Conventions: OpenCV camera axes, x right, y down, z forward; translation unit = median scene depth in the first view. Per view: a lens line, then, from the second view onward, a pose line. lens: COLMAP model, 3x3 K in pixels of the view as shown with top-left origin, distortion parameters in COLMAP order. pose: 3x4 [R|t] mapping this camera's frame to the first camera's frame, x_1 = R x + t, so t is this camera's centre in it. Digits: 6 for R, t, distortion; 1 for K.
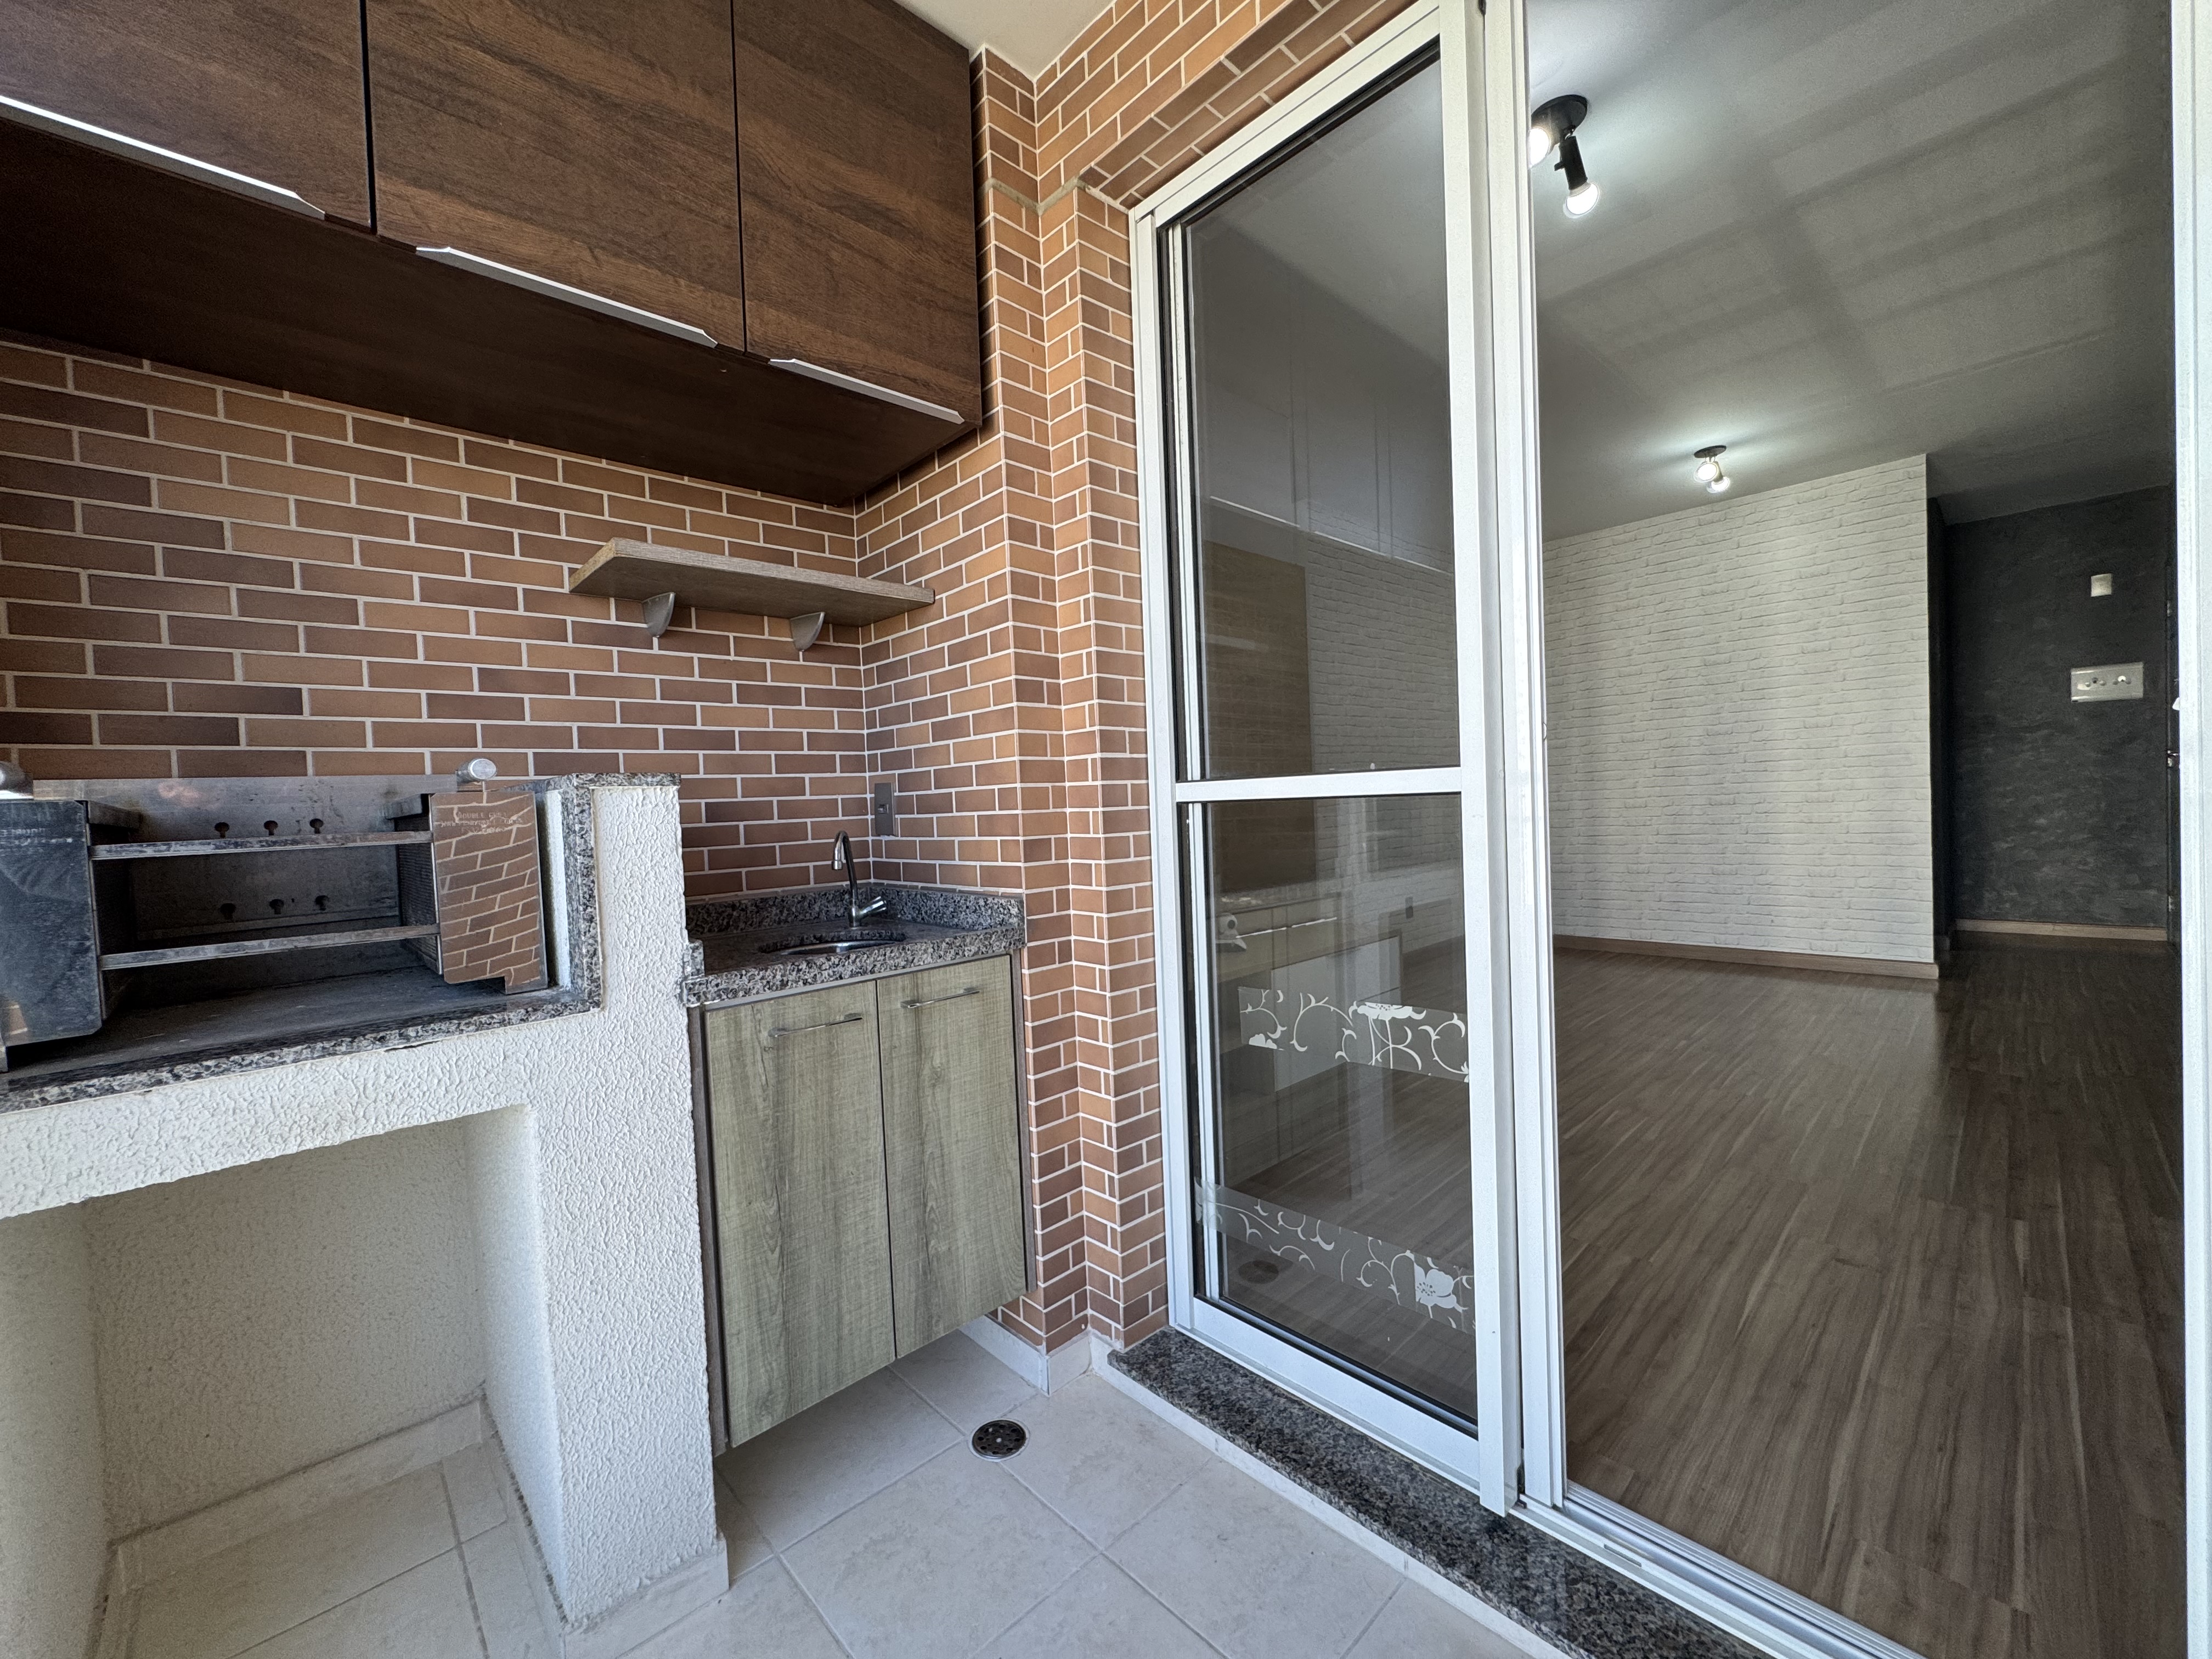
lens RADIAL K [[879.0, 0, 1099.7], [0, 879.0, 825.5], [0, 0, 1]] dist [-0.003490, 0.000716]
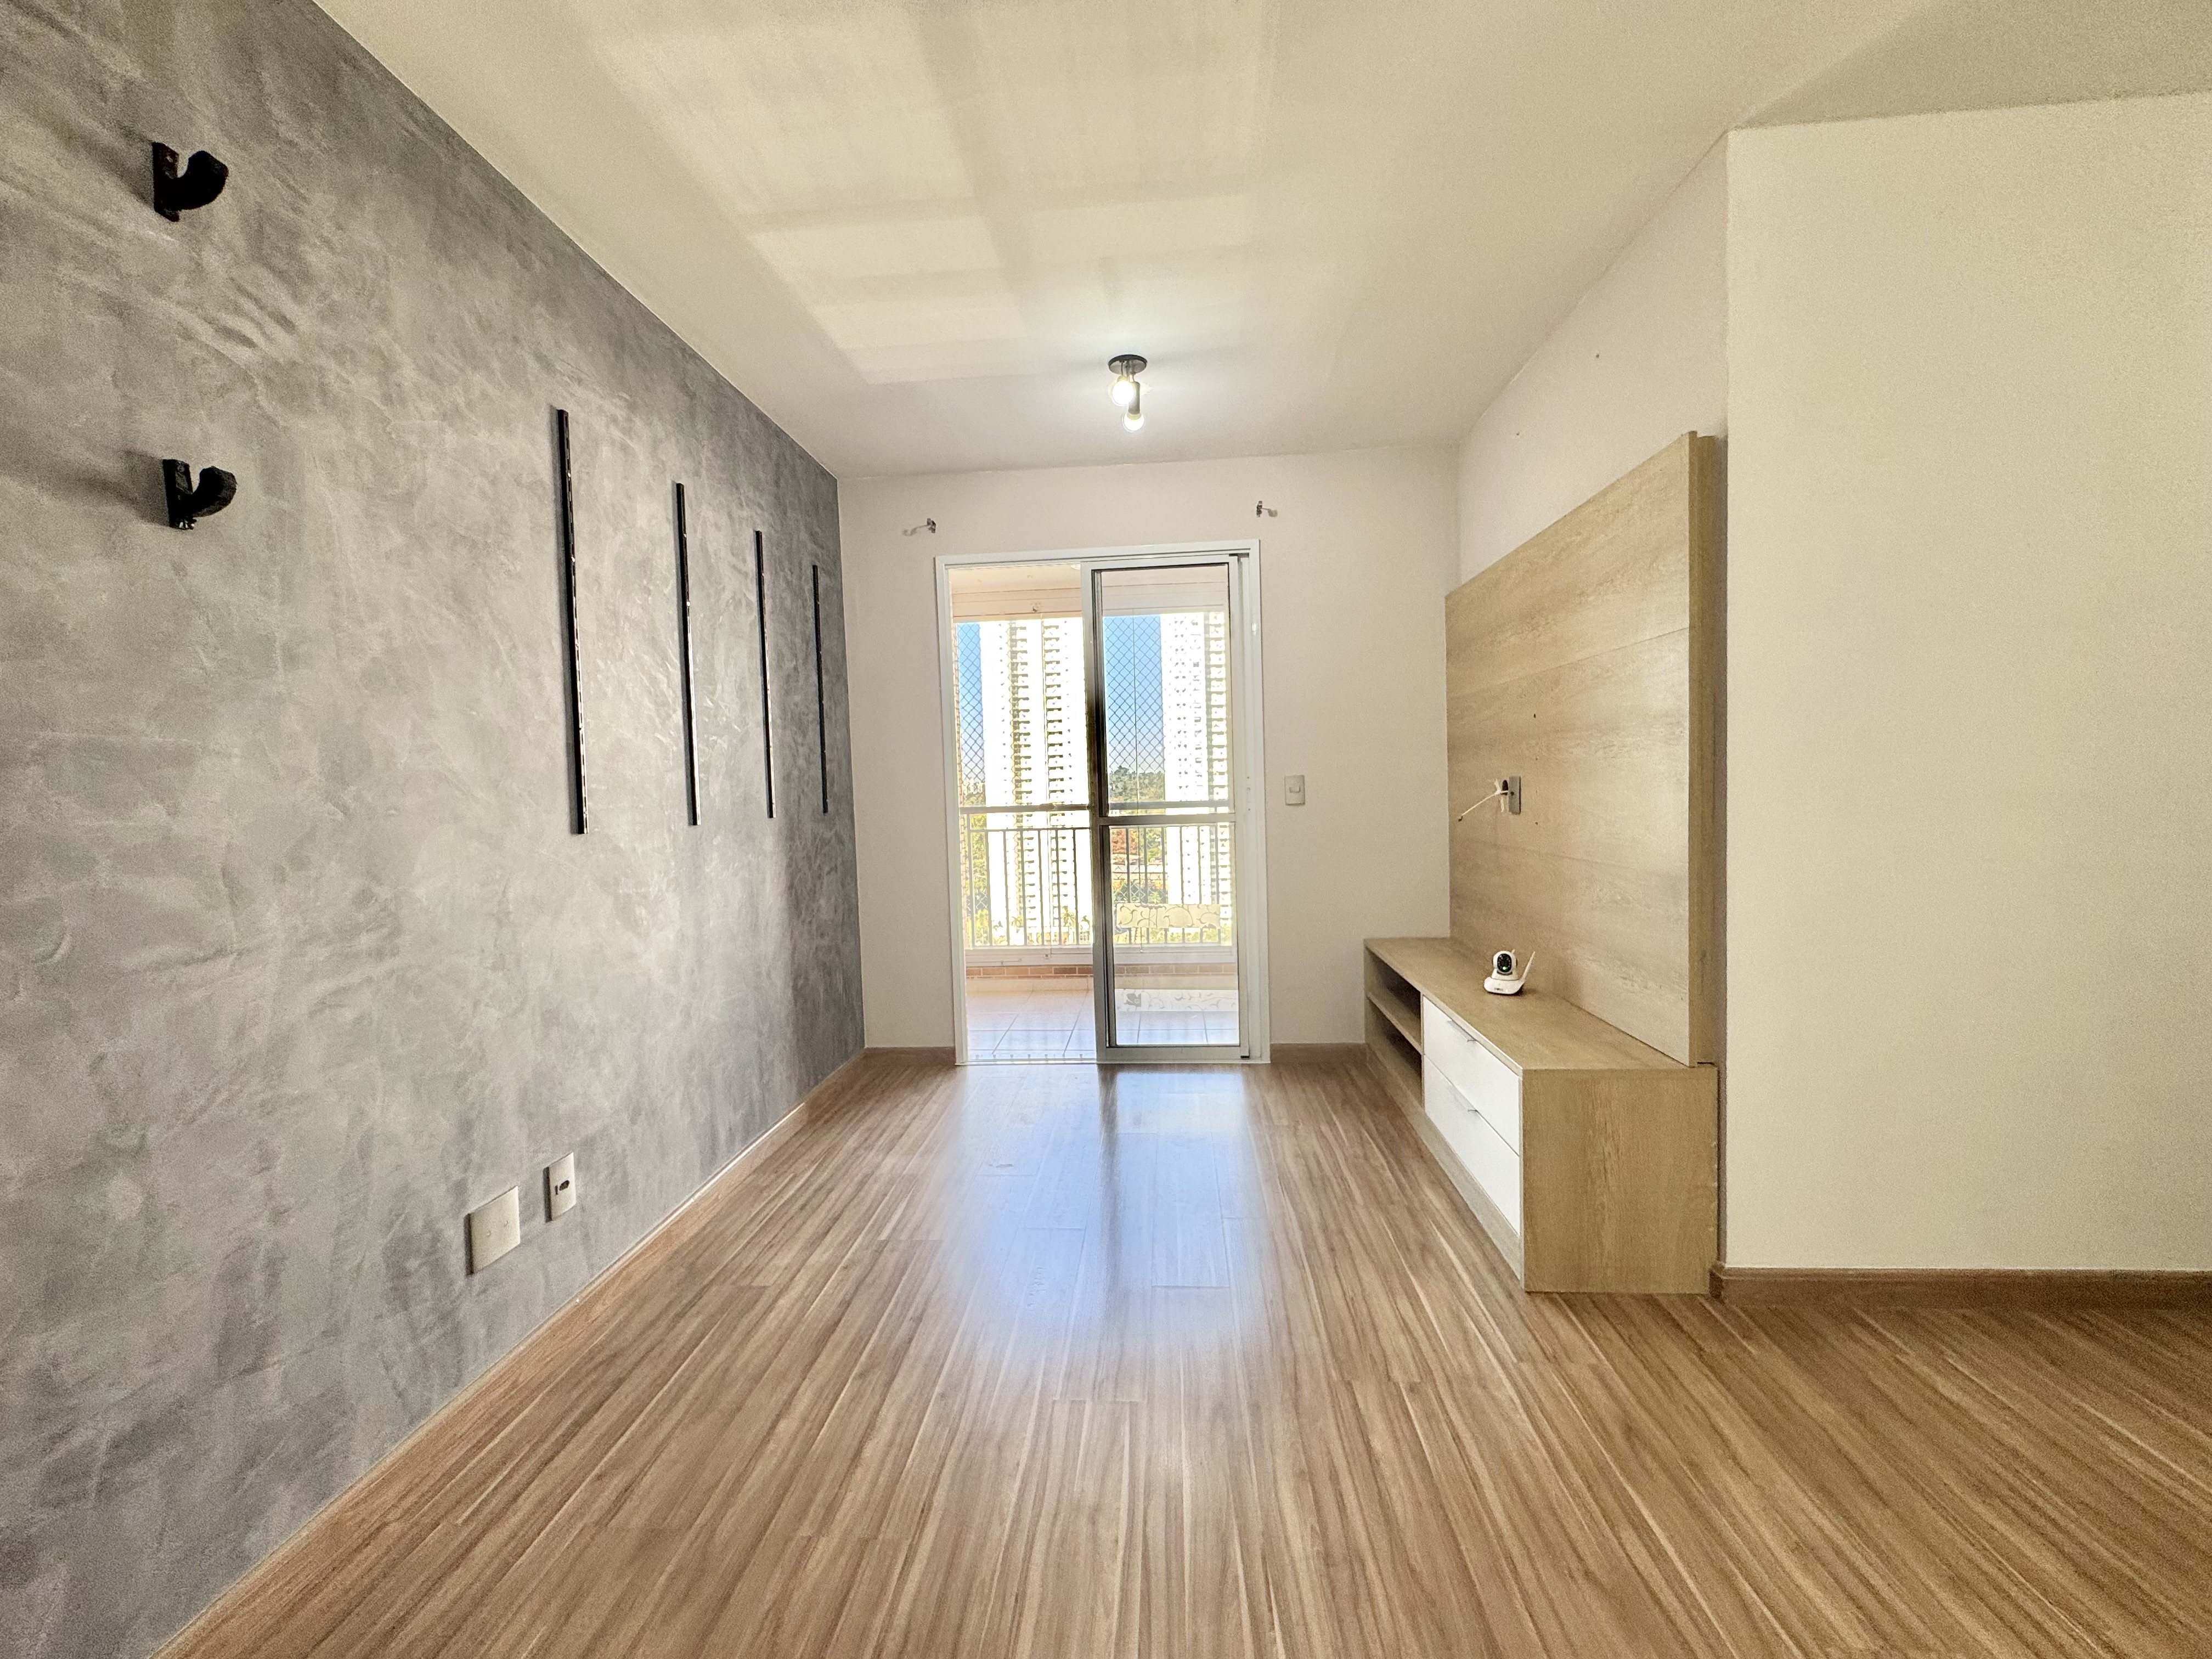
lens RADIAL K [[879.0, 0, 1107.2], [0, 879.0, 823.9], [0, 0, 1]] dist [-0.003490, 0.000716]
pose [[-0.733061, 0.092884, -0.673791, 1.829492], [0.042227, 0.994936, 0.091213, -0.234631], [0.678851, 0.038413, -0.733271, 2.387682]]
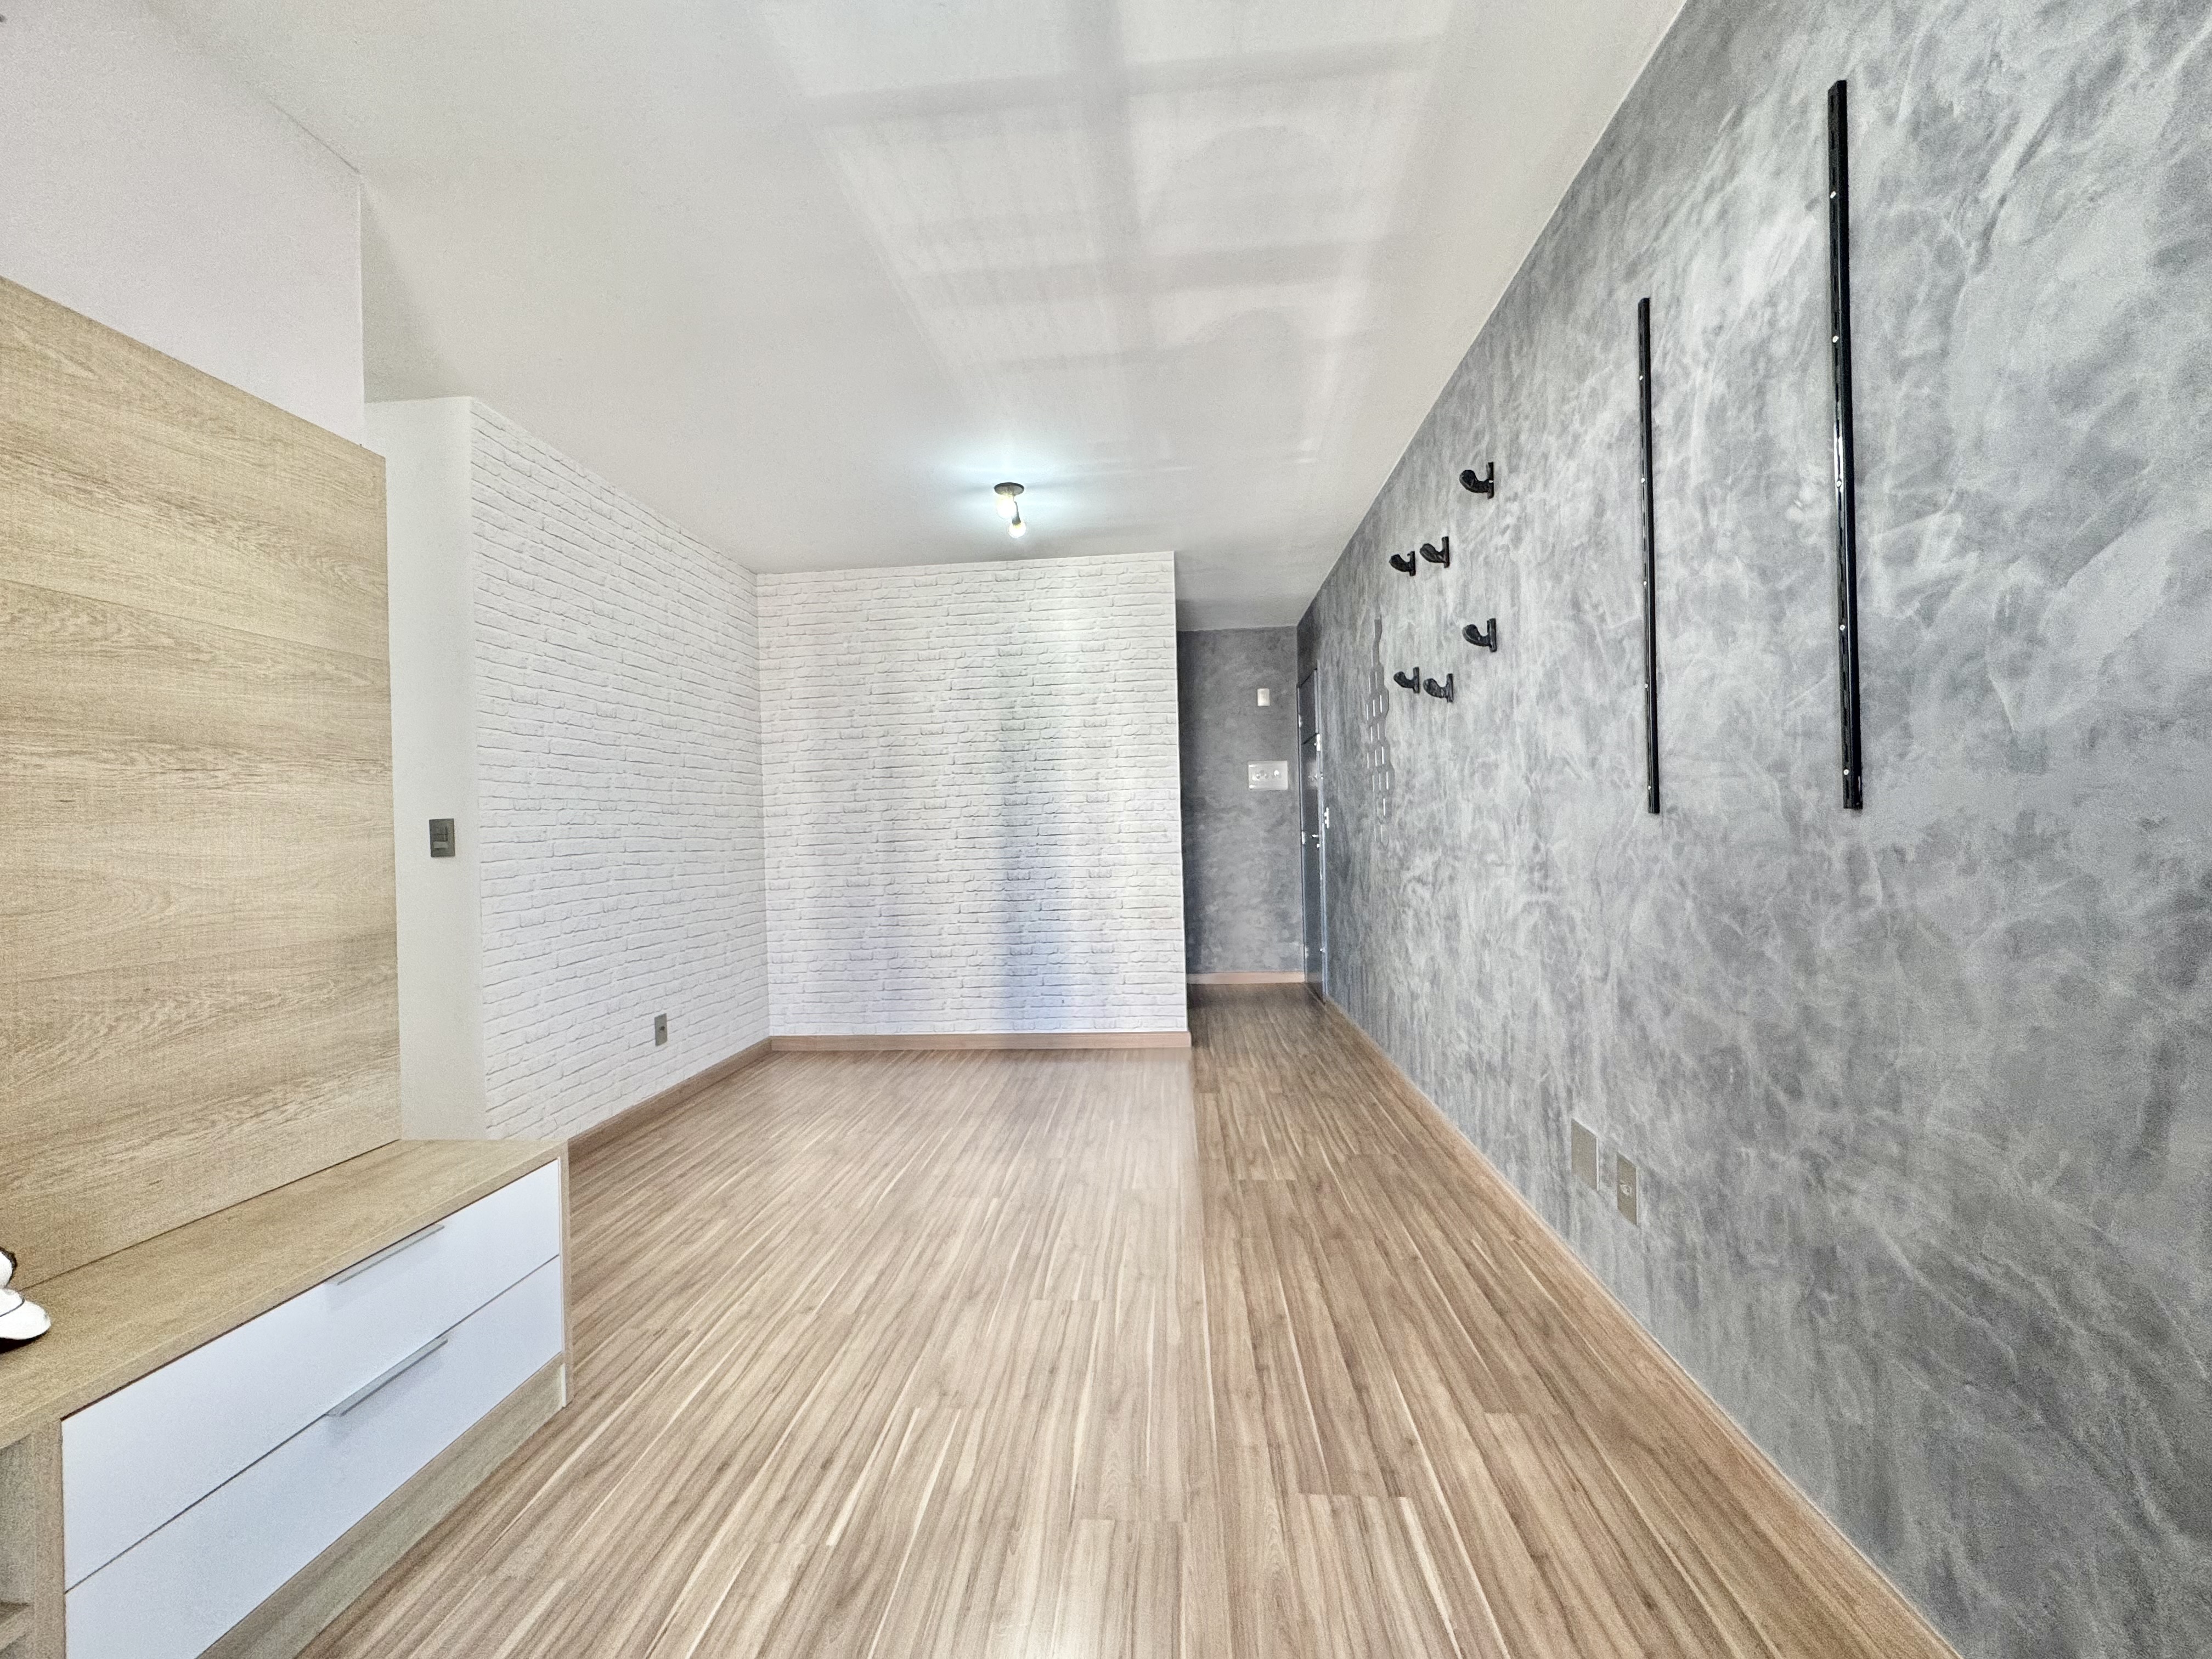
lens RADIAL K [[879.0, 0, 1106.6], [0, 879.0, 825.0], [0, 0, 1]] dist [-0.003490, 0.000716]
pose [[0.739561, 0.025404, 0.672610, 0.422988], [0.015729, 0.998362, -0.055002, -0.083293], [-0.672906, 0.051257, 0.737950, 0.697690]]
